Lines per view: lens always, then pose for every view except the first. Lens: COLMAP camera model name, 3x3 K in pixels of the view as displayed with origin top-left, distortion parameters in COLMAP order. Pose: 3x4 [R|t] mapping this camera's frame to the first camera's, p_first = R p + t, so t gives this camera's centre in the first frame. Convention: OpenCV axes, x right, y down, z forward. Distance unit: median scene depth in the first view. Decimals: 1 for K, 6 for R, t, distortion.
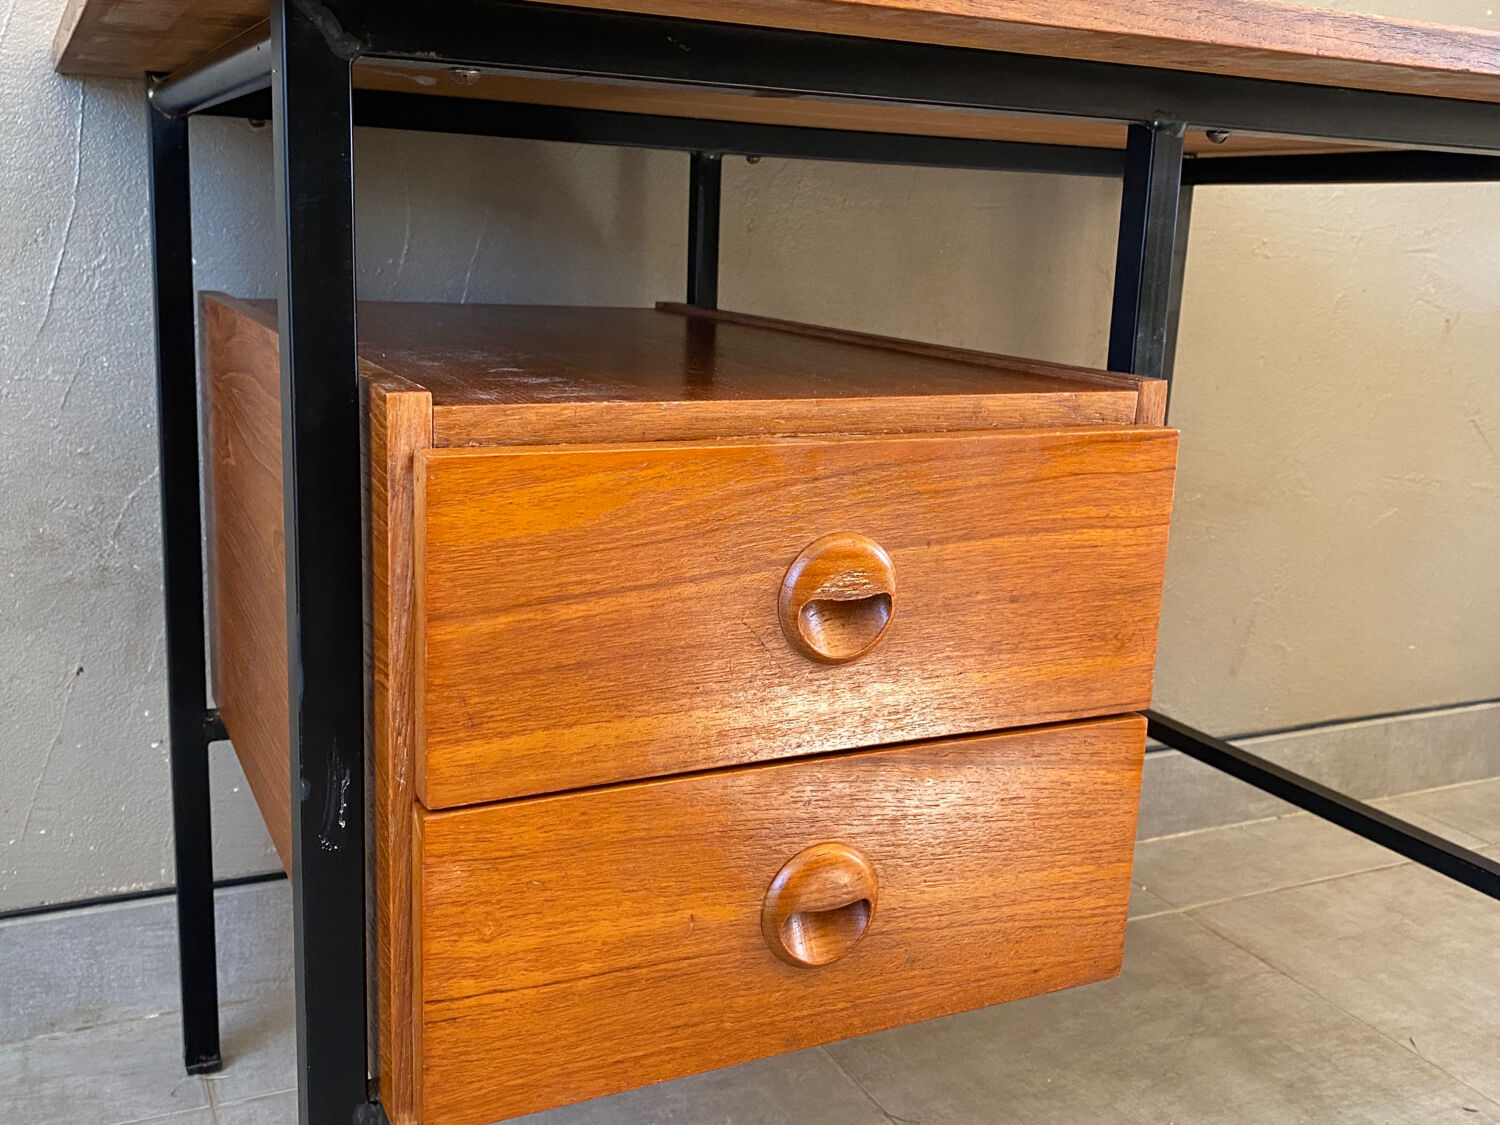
lens RADIAL K [[1469.7, 0, 734.0], [0, 1469.7, 555.8], [0, 0, 1]] dist [0.109359, -0.242900]
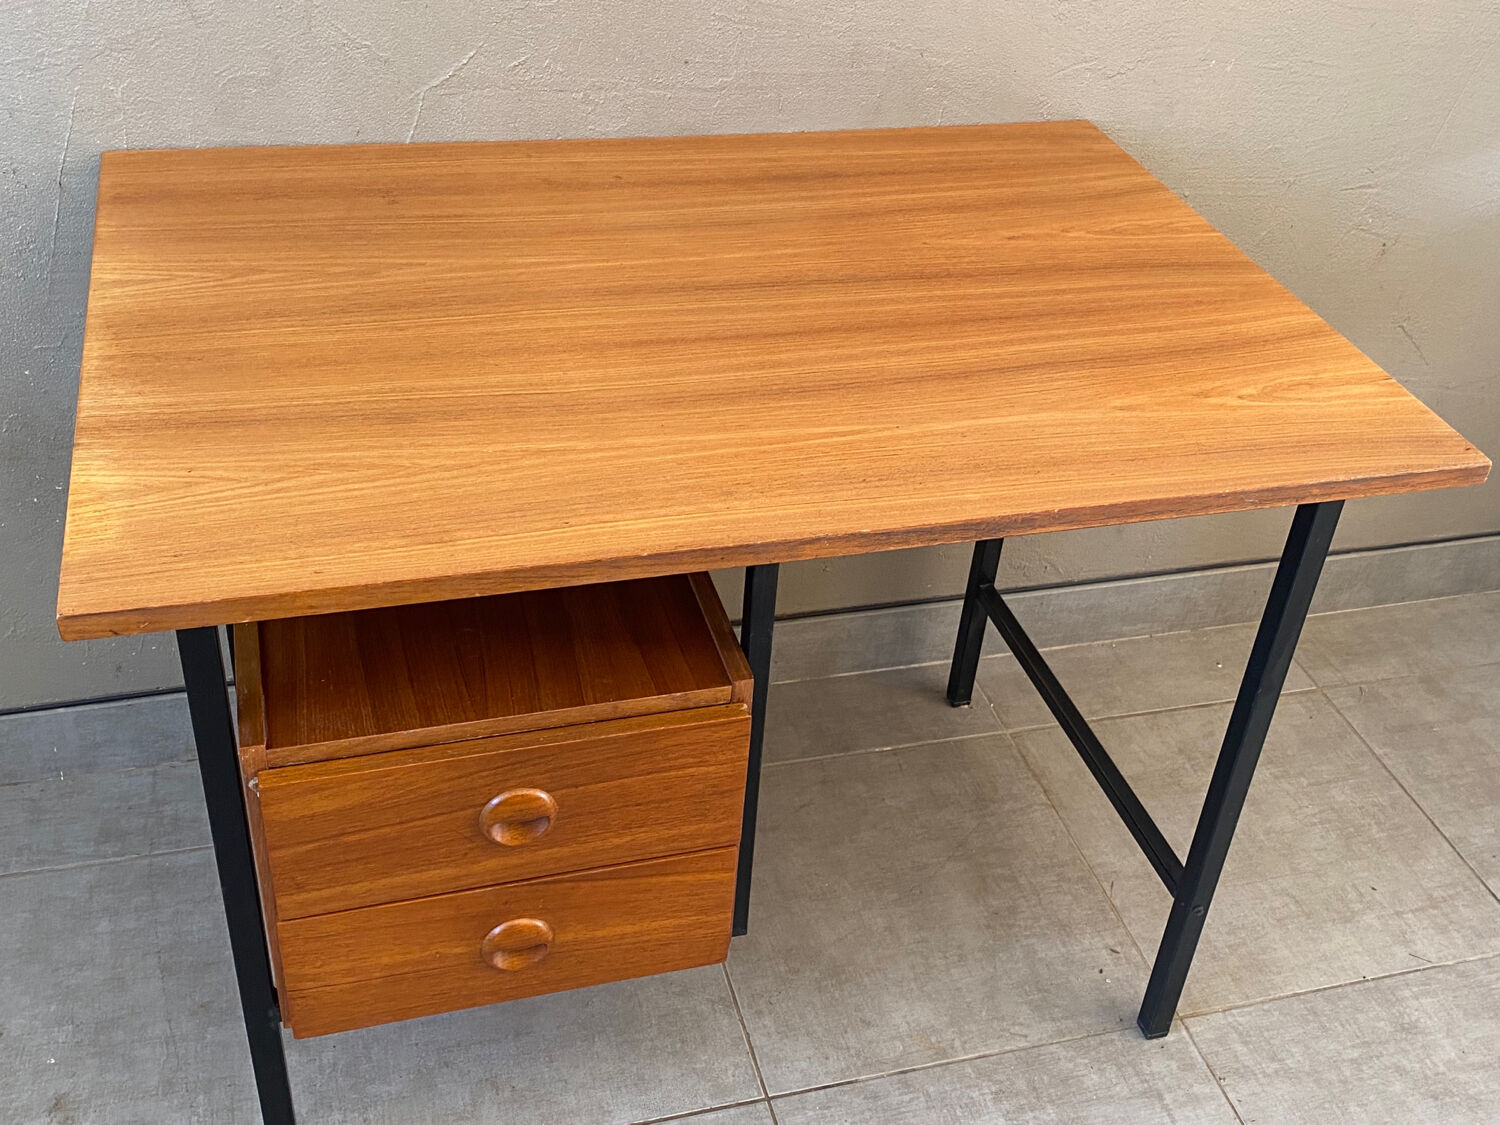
lens RADIAL K [[1575.2, 0, 750.3], [0, 1575.2, 557.3], [0, 0, 1]] dist [0.163340, -0.434774]
pose [[0.985268, 0.124019, -0.117755, 0.510112], [-0.068662, 0.917487, 0.391795, -0.976209], [0.156629, -0.377937, 0.912486, -0.538089]]
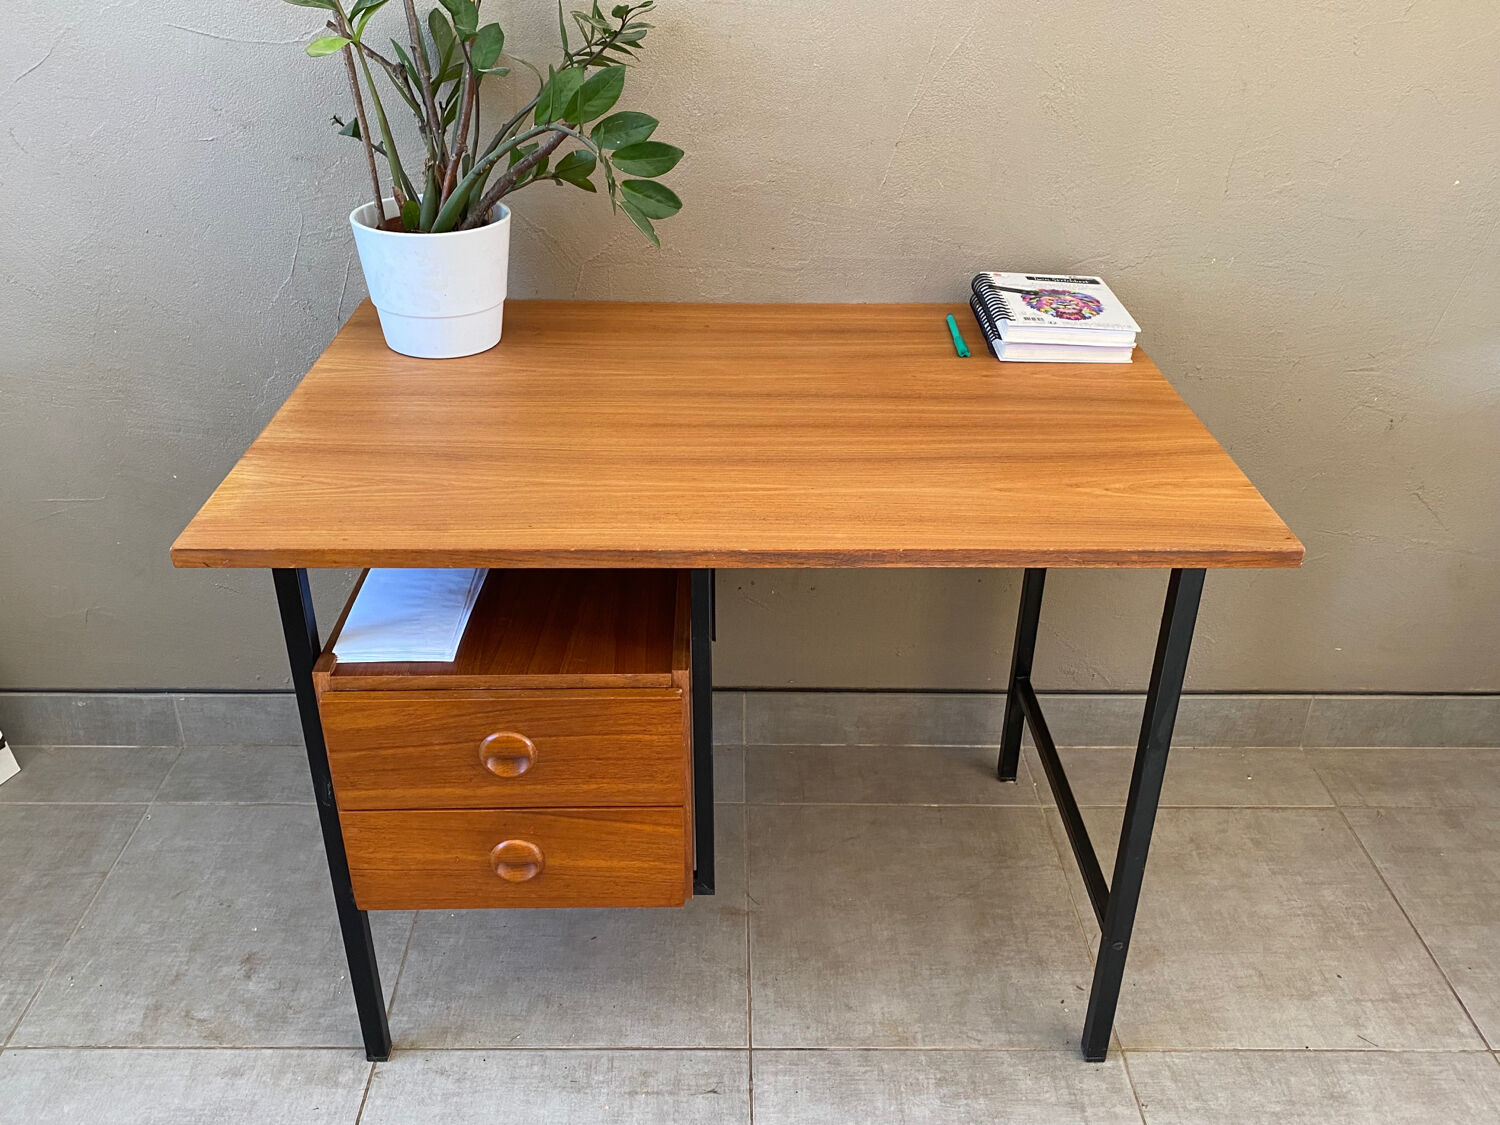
lens RADIAL K [[1265.6, 0, 737.2], [0, 1265.6, 558.2], [0, 0, 1]] dist [0.092041, -0.177416]
pose [[0.905329, 0.178834, -0.385223, 1.096408], [-0.064537, 0.954421, 0.291404, -0.859581], [0.419778, -0.238956, 0.875606, -0.535806]]
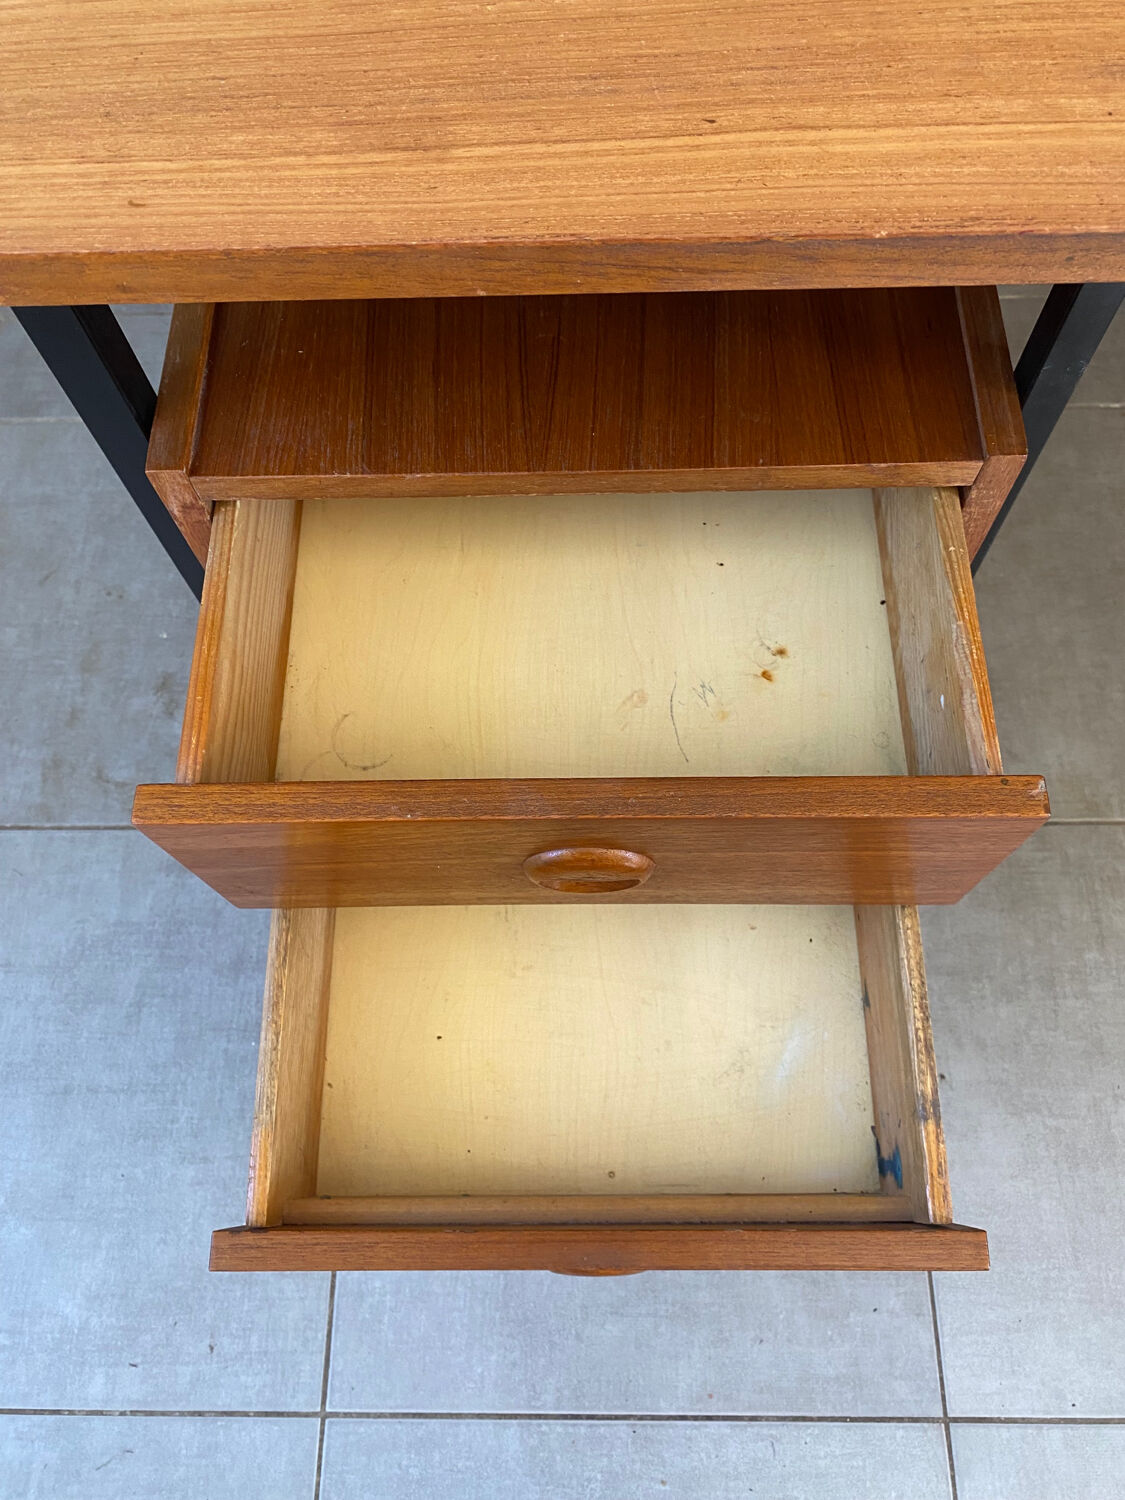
lens RADIAL K [[1153.1, 0, 568.7], [0, 1153.1, 725.6], [0, 0, 1]] dist [-0.001905, 0.002182]
pose [[0.899626, 0.369420, -0.232815, 0.287303], [-0.030277, 0.584660, 0.810713, -0.611423], [0.435611, -0.722289, 0.537160, 0.439119]]
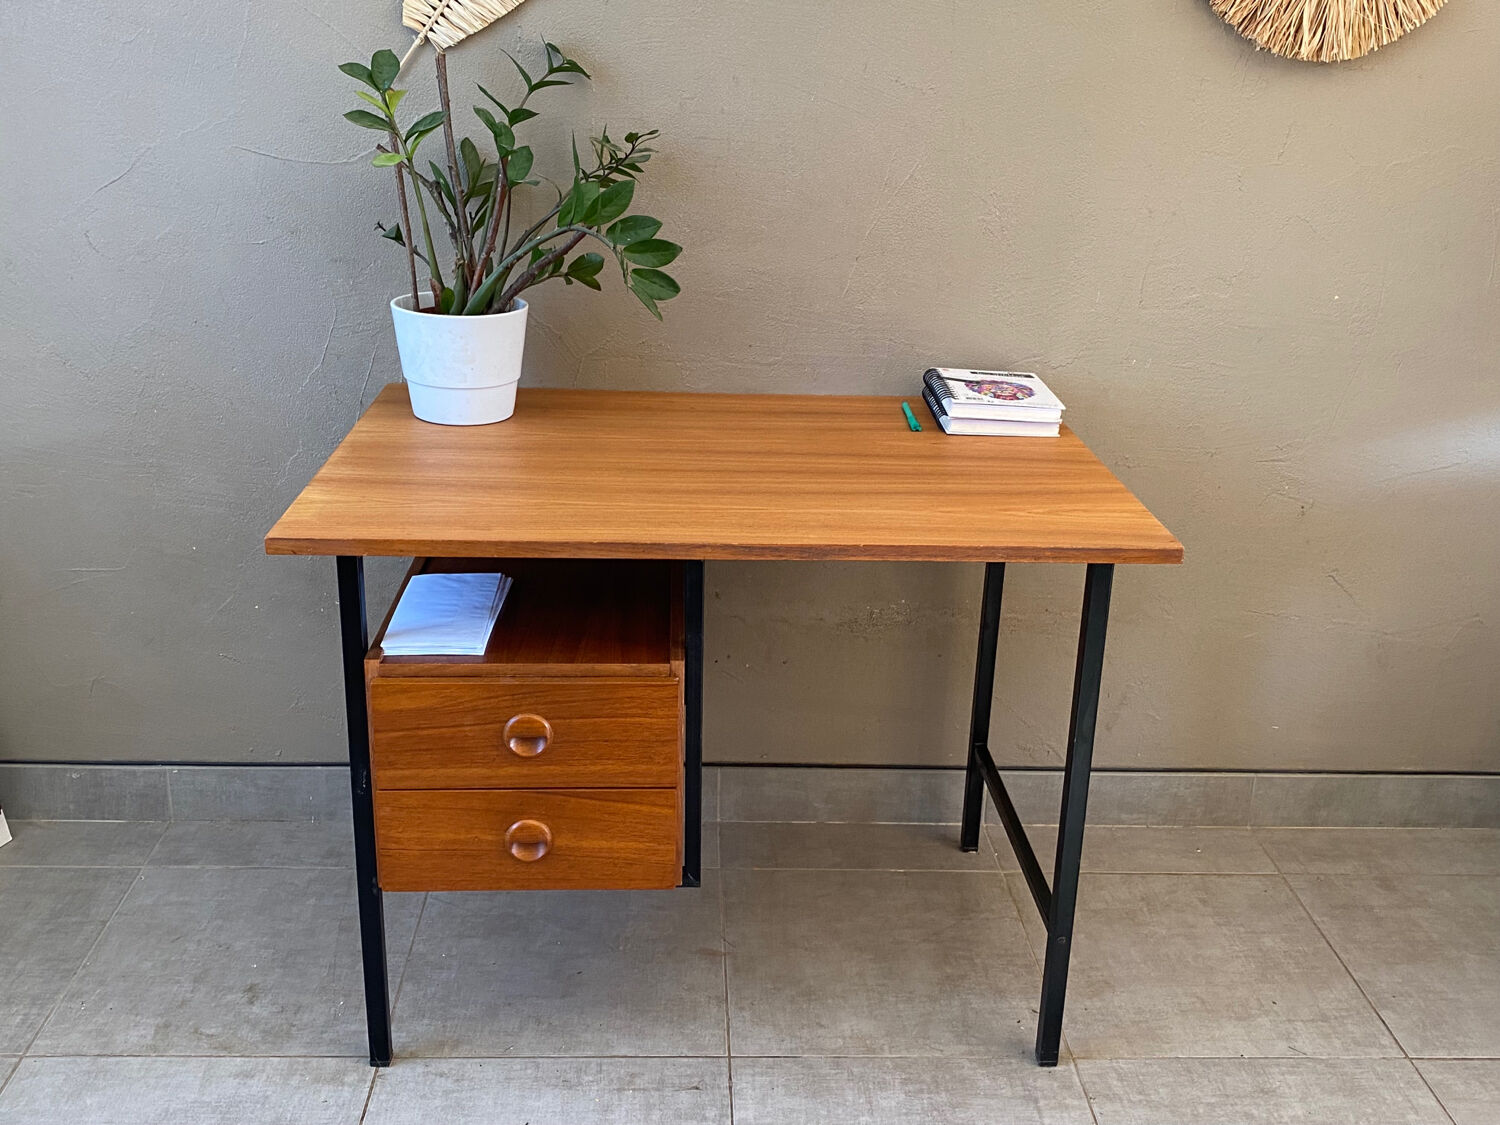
lens RADIAL K [[1457.8, 0, 739.1], [0, 1457.8, 560.2], [0, 0, 1]] dist [0.159378, -0.410880]
pose [[0.918110, 0.123645, -0.376546, 1.376074], [-0.078323, 0.987957, 0.133440, -0.667324], [0.388510, -0.093020, 0.916737, -1.277543]]
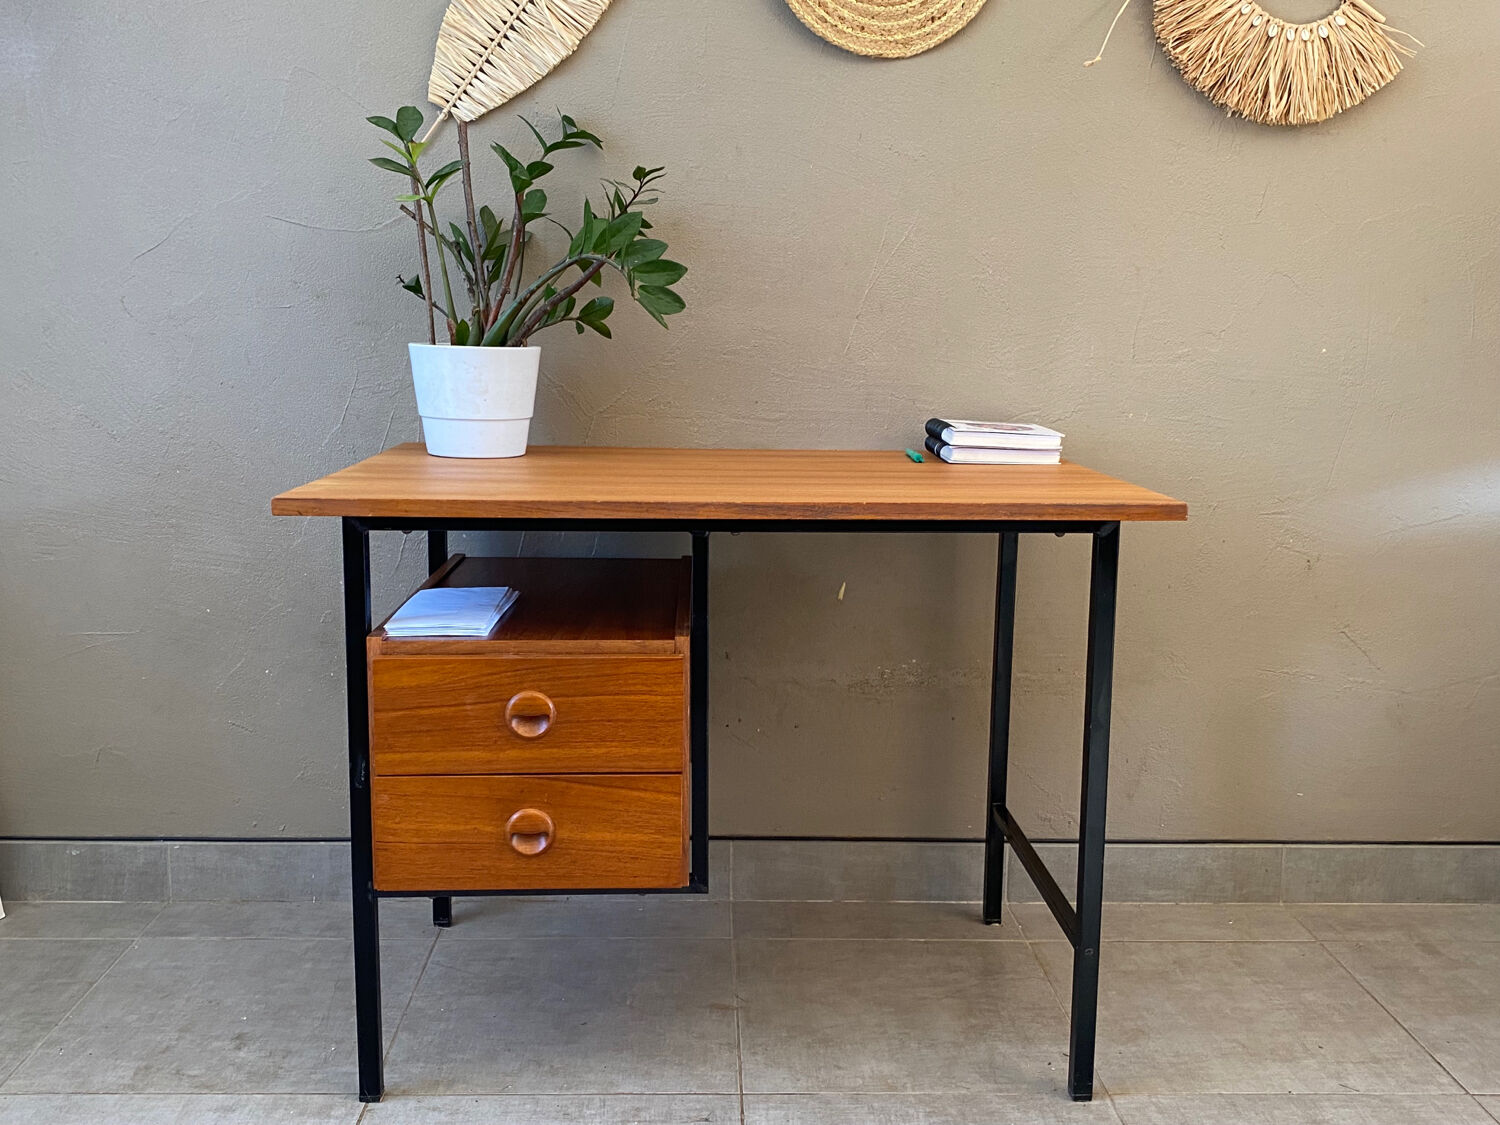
lens RADIAL K [[1428.4, 0, 741.5], [0, 1428.4, 562.1], [0, 0, 1]] dist [0.114297, -0.252646]
pose [[0.914123, 0.039250, -0.403533, 1.424353], [-0.065740, 0.996481, -0.051998, -0.135012], [0.400073, 0.074061, 0.913486, -1.218473]]
